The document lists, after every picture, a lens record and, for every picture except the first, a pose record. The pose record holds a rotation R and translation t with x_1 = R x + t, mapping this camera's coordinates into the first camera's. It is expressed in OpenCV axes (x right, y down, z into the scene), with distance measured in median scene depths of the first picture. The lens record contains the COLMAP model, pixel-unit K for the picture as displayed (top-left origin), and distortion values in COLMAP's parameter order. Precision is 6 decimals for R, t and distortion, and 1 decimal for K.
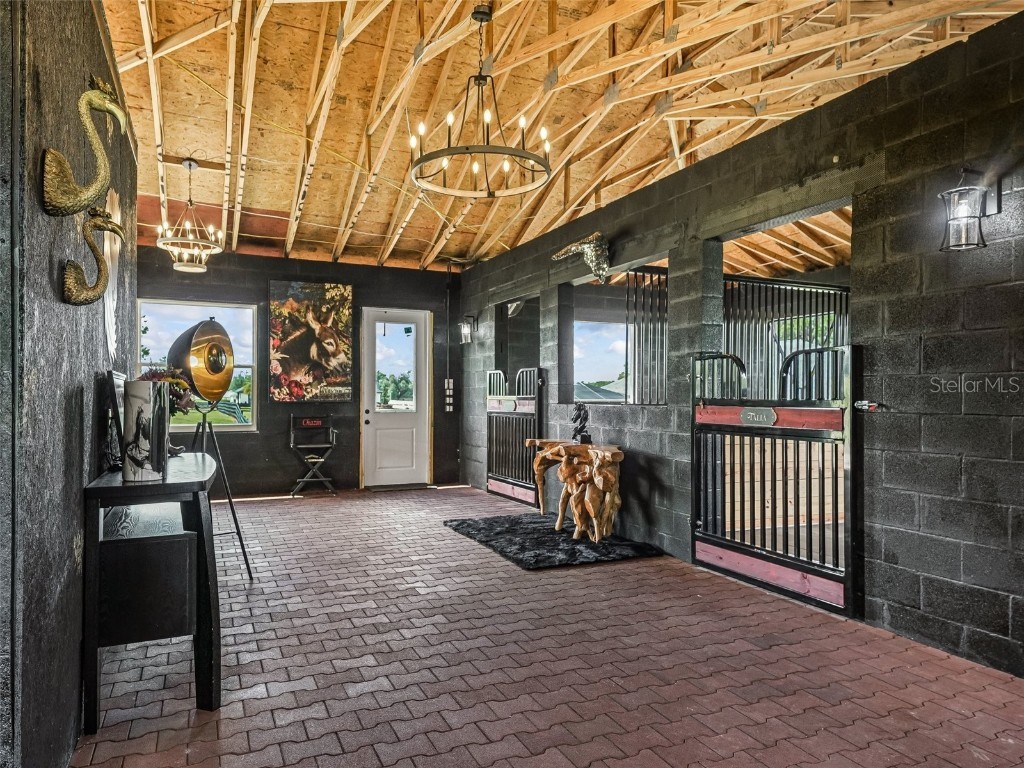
lens RADIAL K [[663.4, 0, 505.8], [0, 663.4, 389.7], [0, 0, 1]] dist [0.025552, 0.001131]
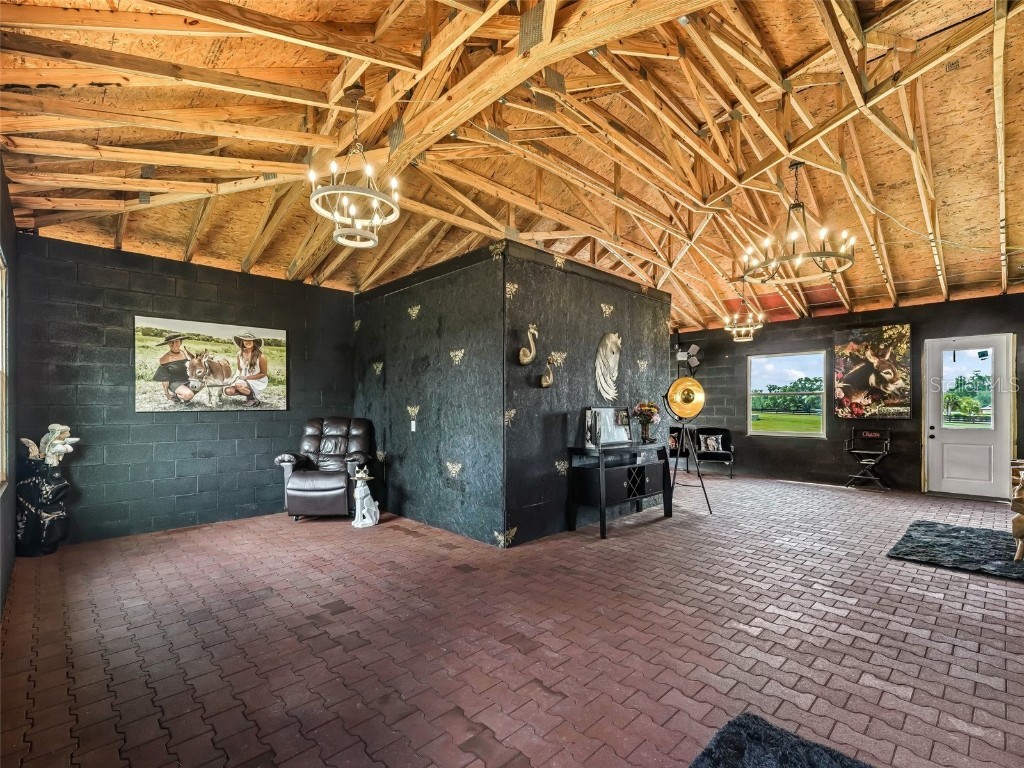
lens RADIAL K [[468.6, 0, 511.5], [0, 468.6, 405.0], [0, 0, 1]] dist [-0.004054, -0.000541]
pose [[0.353714, -0.006268, -0.935333, 0.320210], [0.005399, 0.999975, -0.004660, -0.007925], [0.935338, -0.003402, 0.353739, 0.011031]]
